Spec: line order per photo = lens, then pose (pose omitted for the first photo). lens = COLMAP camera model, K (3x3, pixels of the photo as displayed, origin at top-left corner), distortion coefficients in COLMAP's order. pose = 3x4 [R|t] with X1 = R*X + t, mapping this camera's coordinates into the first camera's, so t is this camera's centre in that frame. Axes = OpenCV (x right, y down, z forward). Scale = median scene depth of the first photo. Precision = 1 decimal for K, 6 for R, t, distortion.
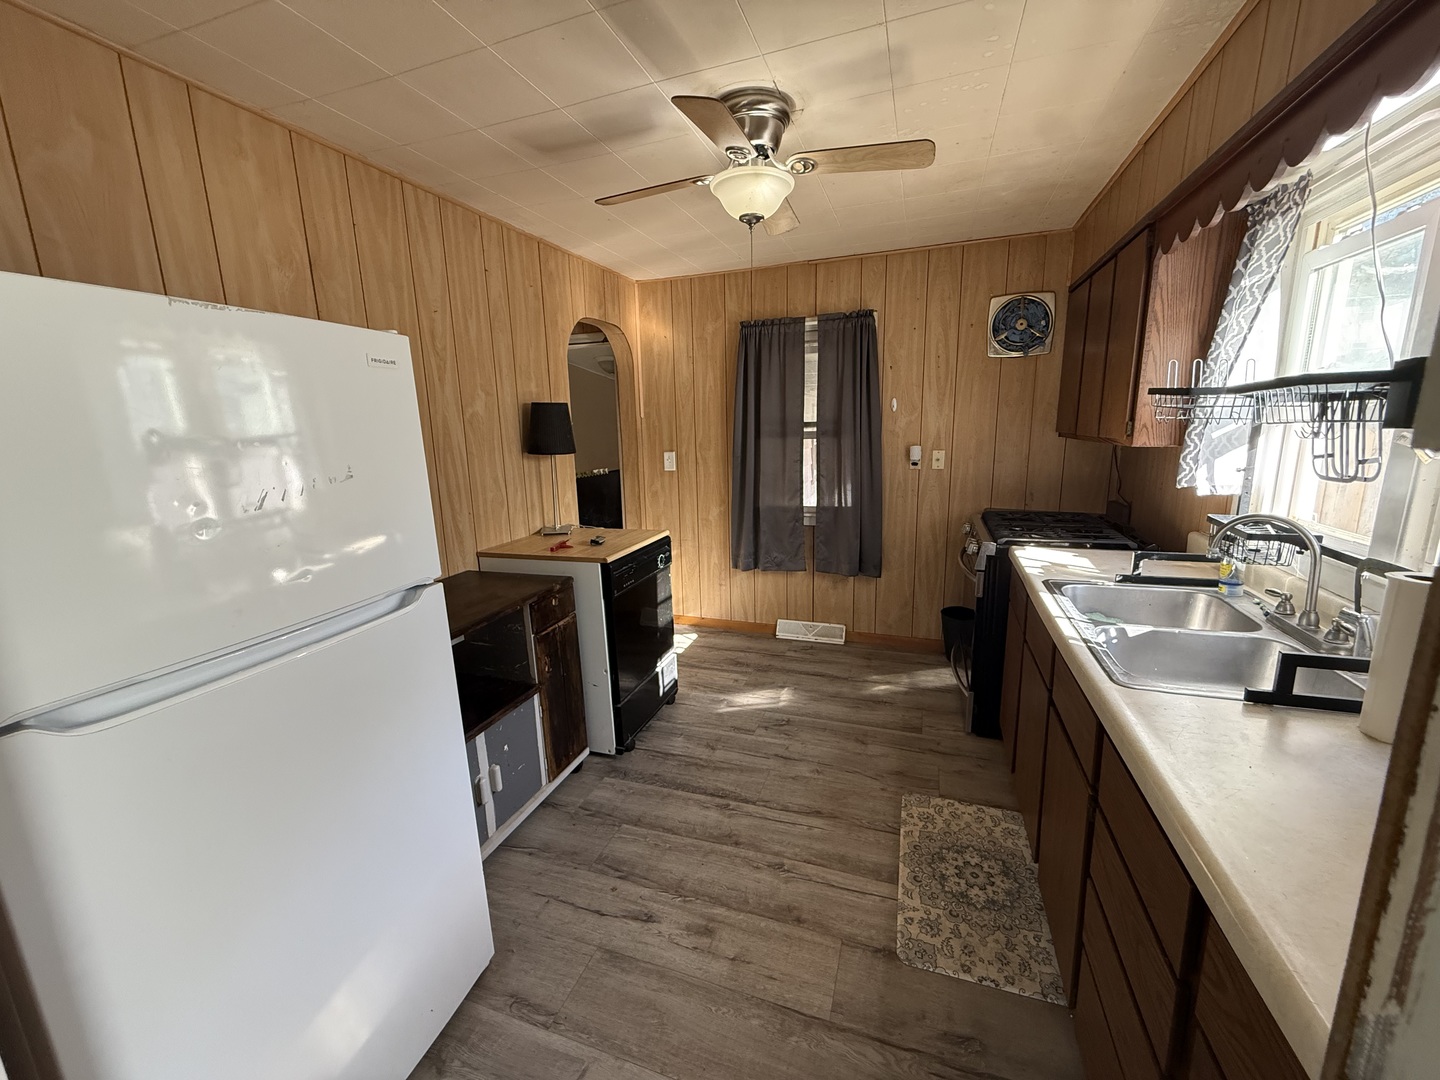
lens RADIAL K [[572.2, 0, 719.5], [0, 572.2, 542.3], [0, 0, 1]] dist [-0.002247, -0.000059]
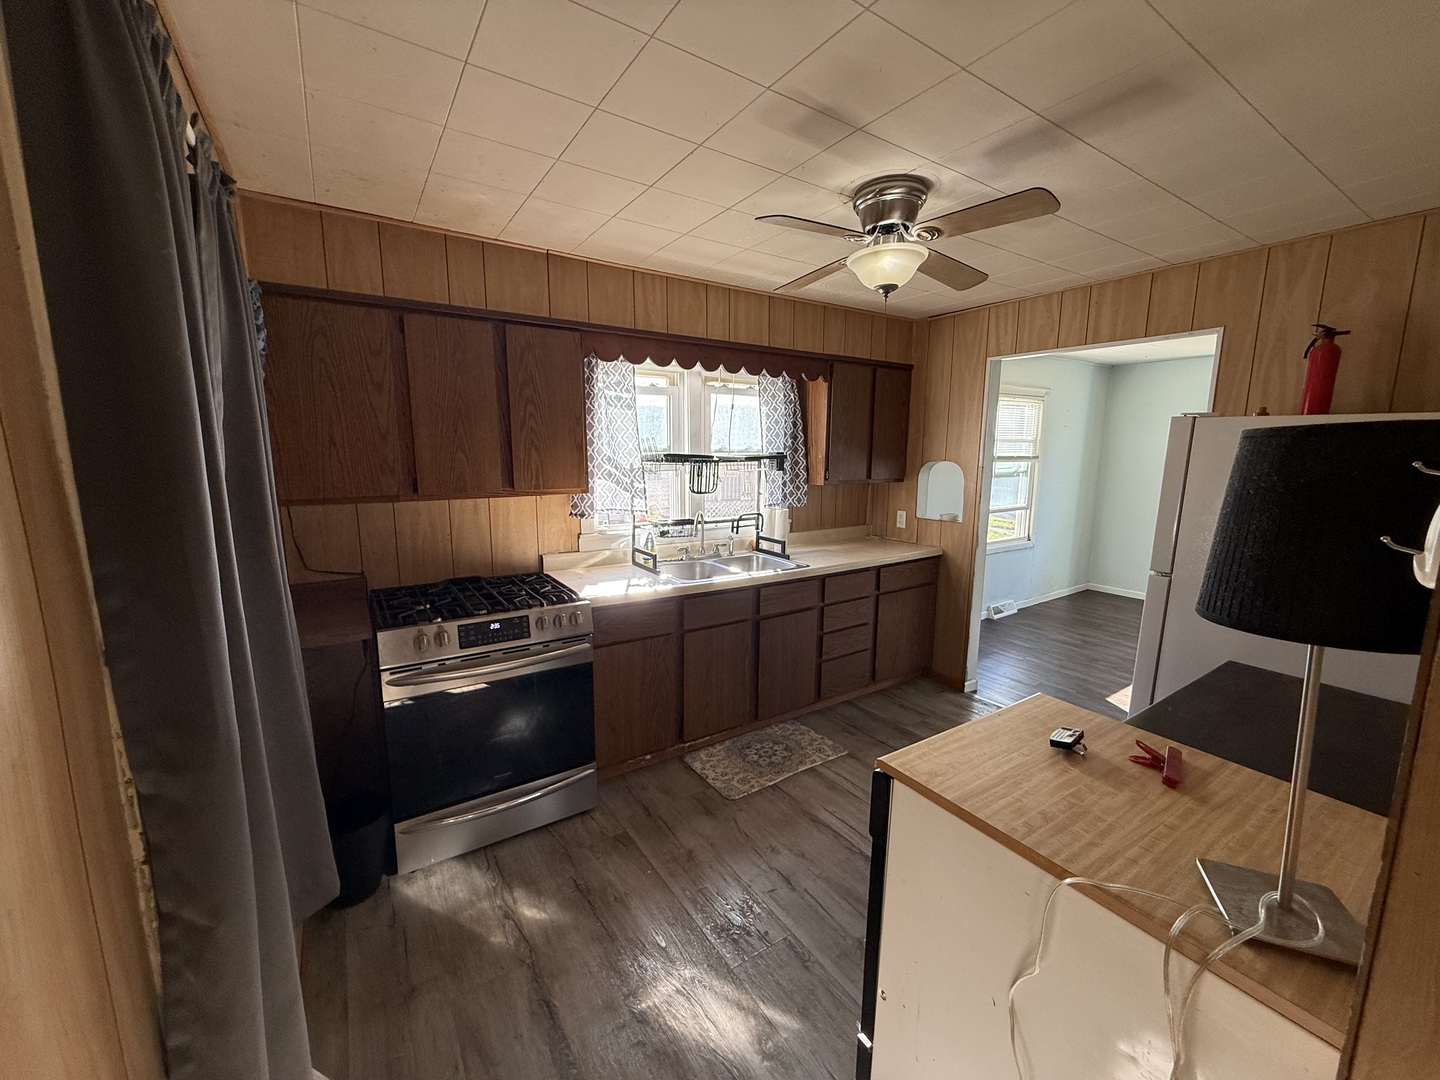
lens RADIAL K [[572.2, 0, 716.6], [0, 572.2, 540.7], [0, 0, 1]] dist [-0.002247, -0.000059]
pose [[-0.795606, -0.079643, 0.600557, -0.264007], [0.134920, 0.943130, 0.303812, -0.354486], [-0.590600, 0.322741, -0.739615, 1.531052]]
